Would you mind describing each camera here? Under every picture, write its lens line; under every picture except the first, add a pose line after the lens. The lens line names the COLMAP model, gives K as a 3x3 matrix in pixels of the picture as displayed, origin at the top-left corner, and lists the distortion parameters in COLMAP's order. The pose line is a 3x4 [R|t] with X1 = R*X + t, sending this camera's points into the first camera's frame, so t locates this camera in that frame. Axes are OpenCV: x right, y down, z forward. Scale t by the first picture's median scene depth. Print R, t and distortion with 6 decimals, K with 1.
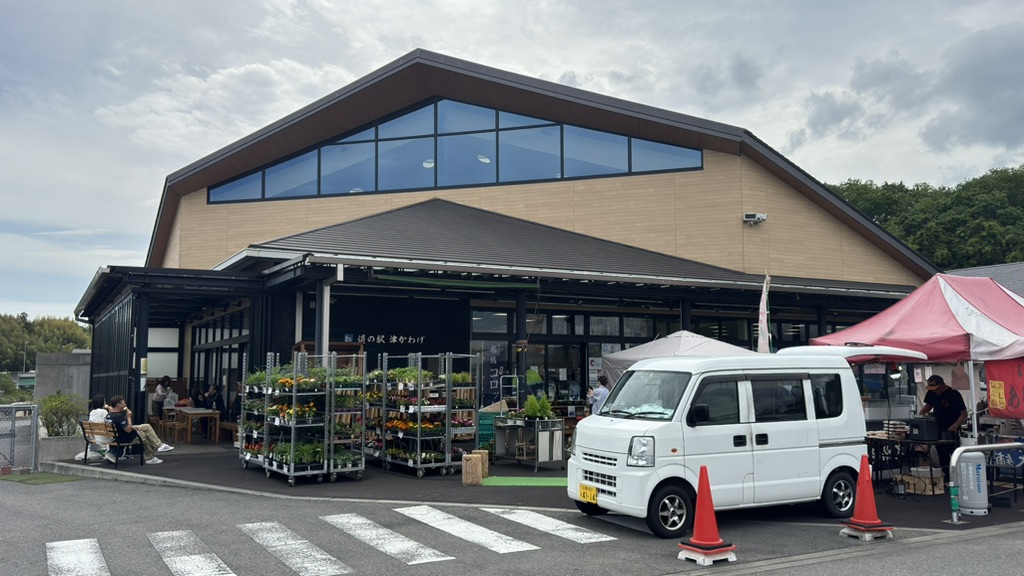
lens RADIAL K [[819.6, 0, 512.0], [0, 819.6, 288.0], [0, 0, 1]] dist [0.151279, -0.000360]
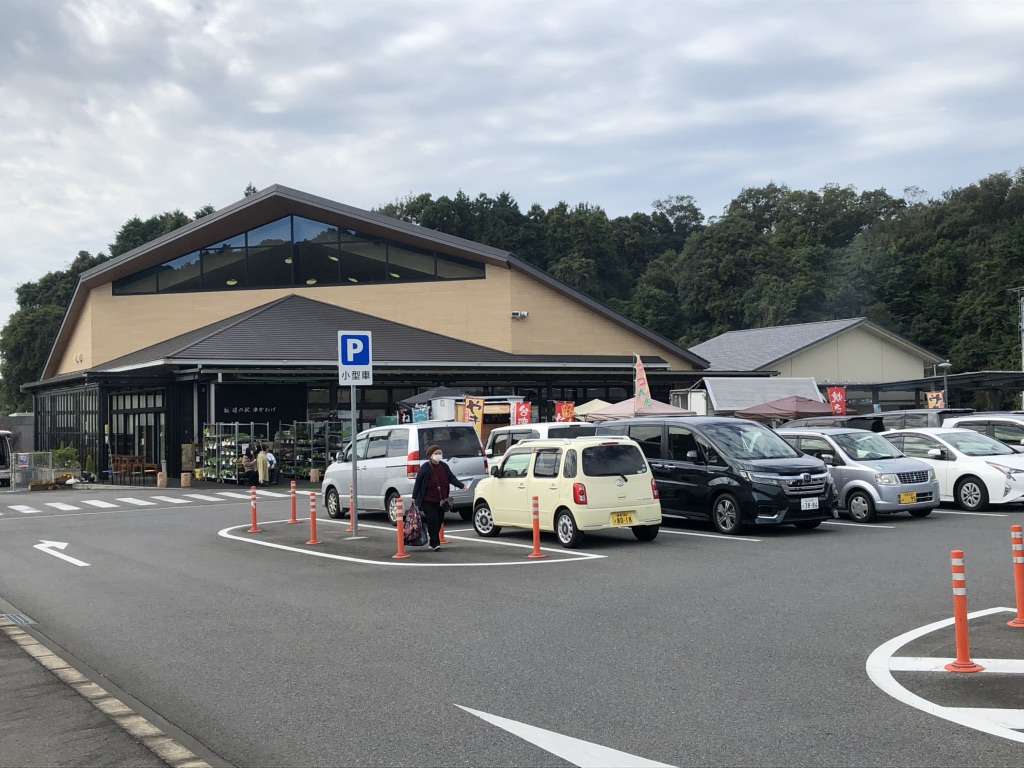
lens RADIAL K [[1211.1, 0, 525.5], [0, 1211.1, 384.2], [0, 0, 1]] dist [0.007138, 0.903899]
pose [[0.999305, -0.013175, 0.034870, 0.223158], [0.010396, 0.996842, 0.078727, -0.124963], [-0.035798, -0.078310, 0.996286, -1.019617]]
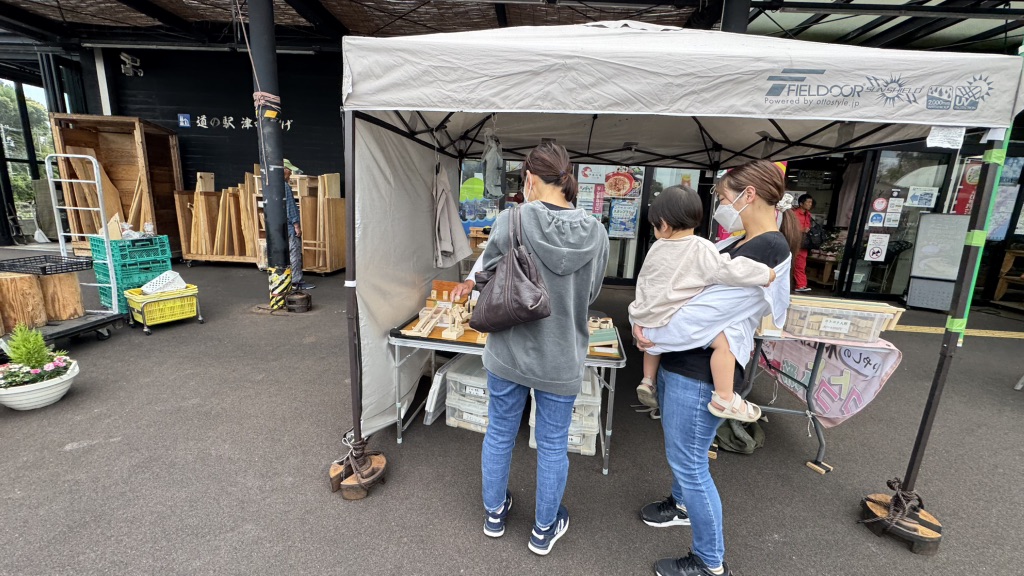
lens RADIAL K [[405.2, 0, 512.5], [0, 405.2, 287.1], [0, 0, 1]] dist [-0.002388, -0.000115]
pose [[0.846461, 0.152053, -0.510278, 0.188086], [0.002557, 0.957185, 0.289464, 0.073005], [0.532445, -0.246325, 0.809831, 0.603171]]
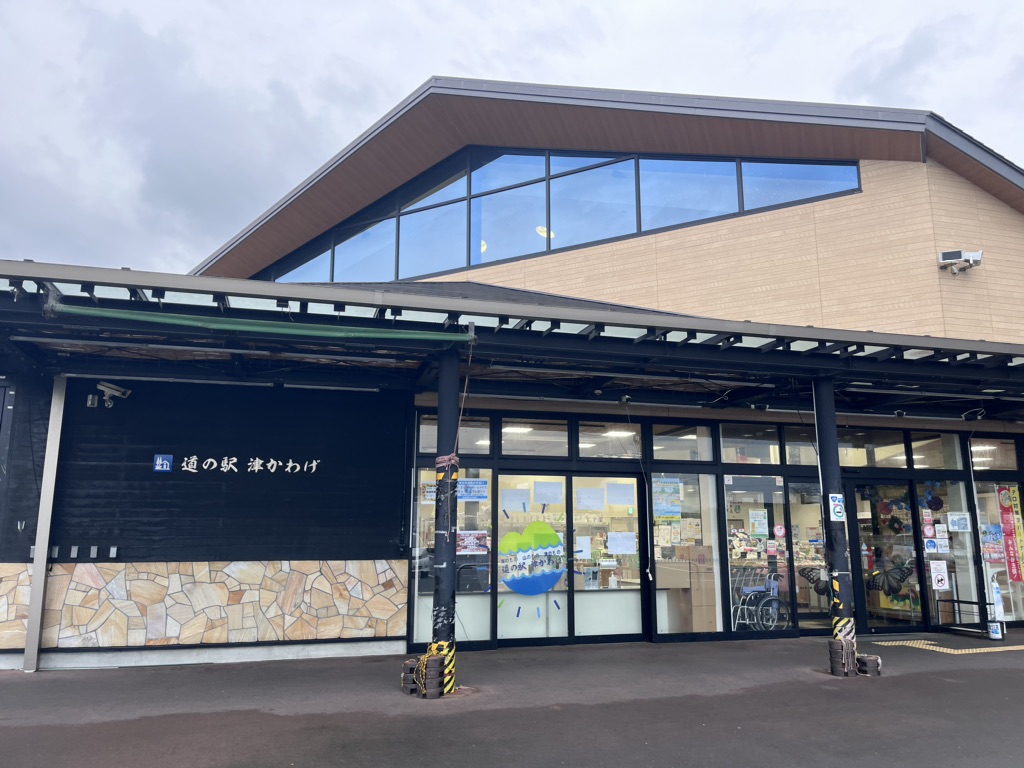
lens RADIAL K [[762.3, 0, 524.0], [0, 762.3, 379.7], [0, 0, 1]] dist [0.016378, 0.003895]
pose [[0.974056, -0.040184, -0.222709, 0.108161], [0.019355, 0.995296, -0.094930, 0.043246], [0.225476, 0.088157, 0.970252, 0.407981]]
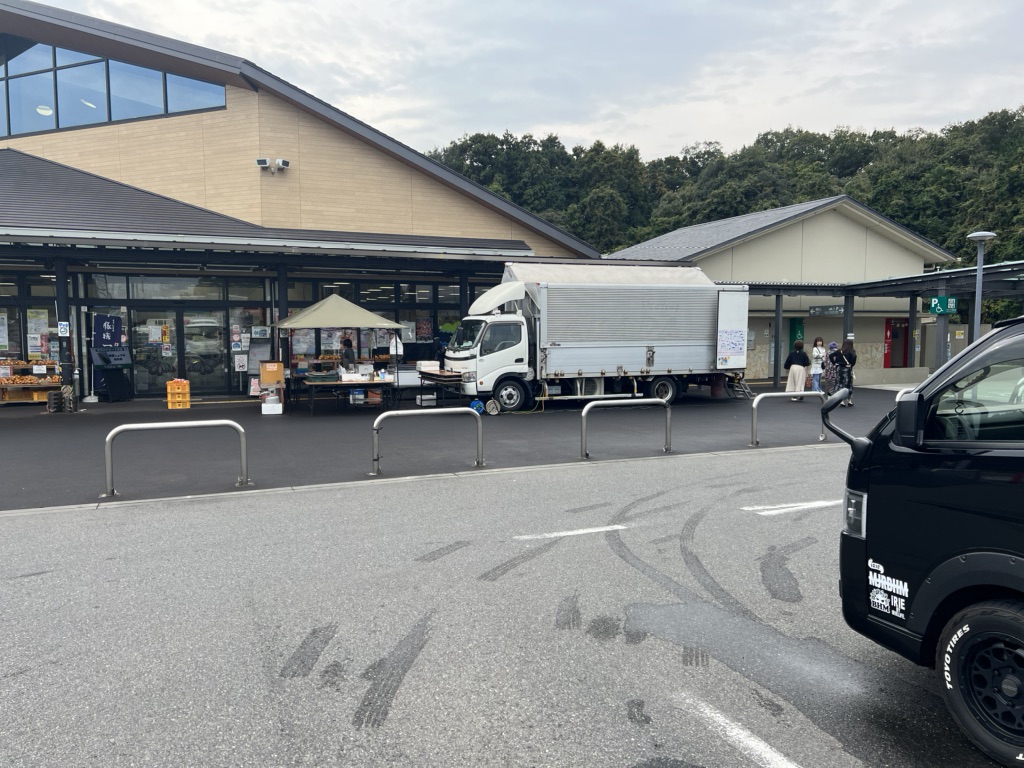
lens RADIAL K [[780.7, 0, 530.1], [0, 780.7, 394.2], [0, 0, 1]] dist [0.008792, -0.008450]
pose [[0.994763, 0.011404, -0.101567, 0.640816], [0.007808, 0.982371, 0.186777, 0.003797], [0.101907, -0.186592, 0.977138, 0.155358]]
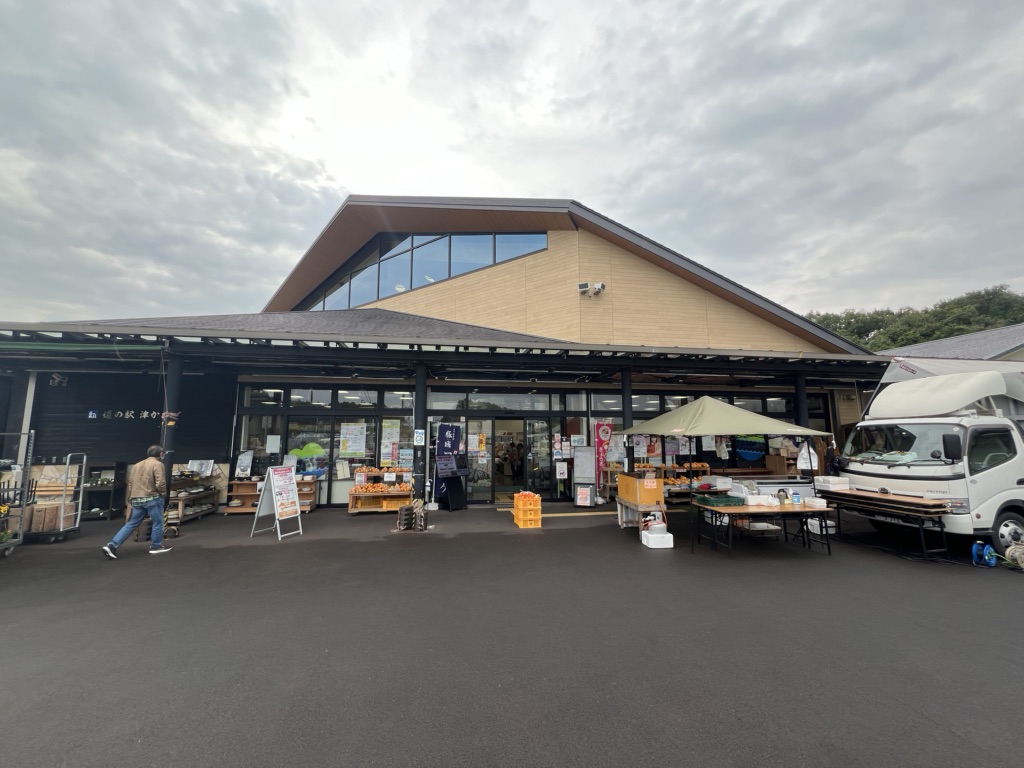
lens RADIAL K [[416.8, 0, 516.1], [0, 416.8, 383.7], [0, 0, 1]] dist [0.003067, 0.000247]
pose [[0.944116, -0.040965, -0.327058, 0.356775], [0.032506, 0.998982, -0.031289, 0.041333], [0.328007, 0.018909, 0.944486, 0.490286]]
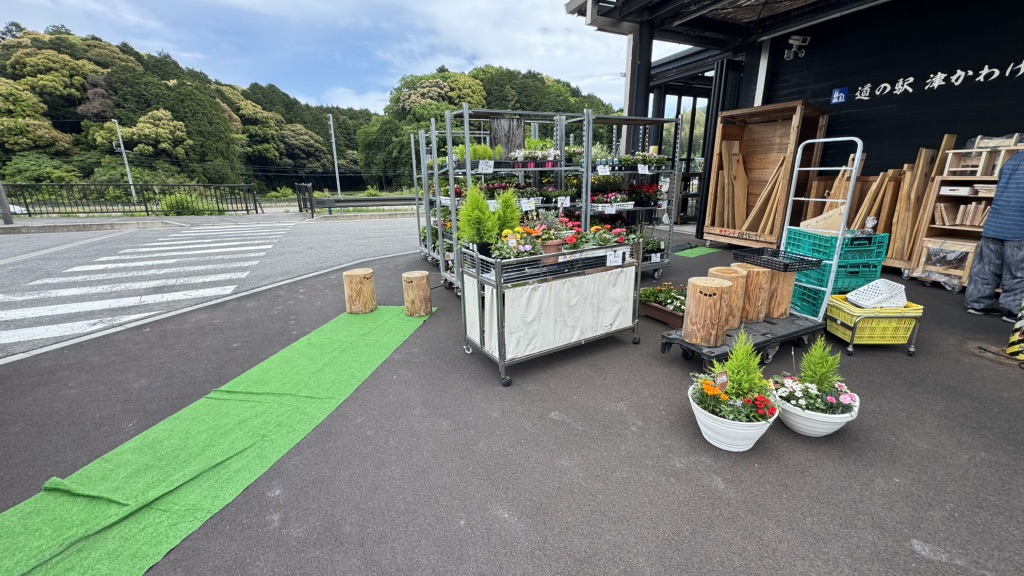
lens RADIAL K [[405.2, 0, 512.5], [0, 405.2, 287.1], [0, 0, 1]] dist [-0.002388, -0.000115]
pose [[-0.102589, 0.268287, -0.957861, 0.125551], [0.102713, 0.960651, 0.258068, 0.071092], [0.989407, -0.071910, -0.126109, 0.565955]]
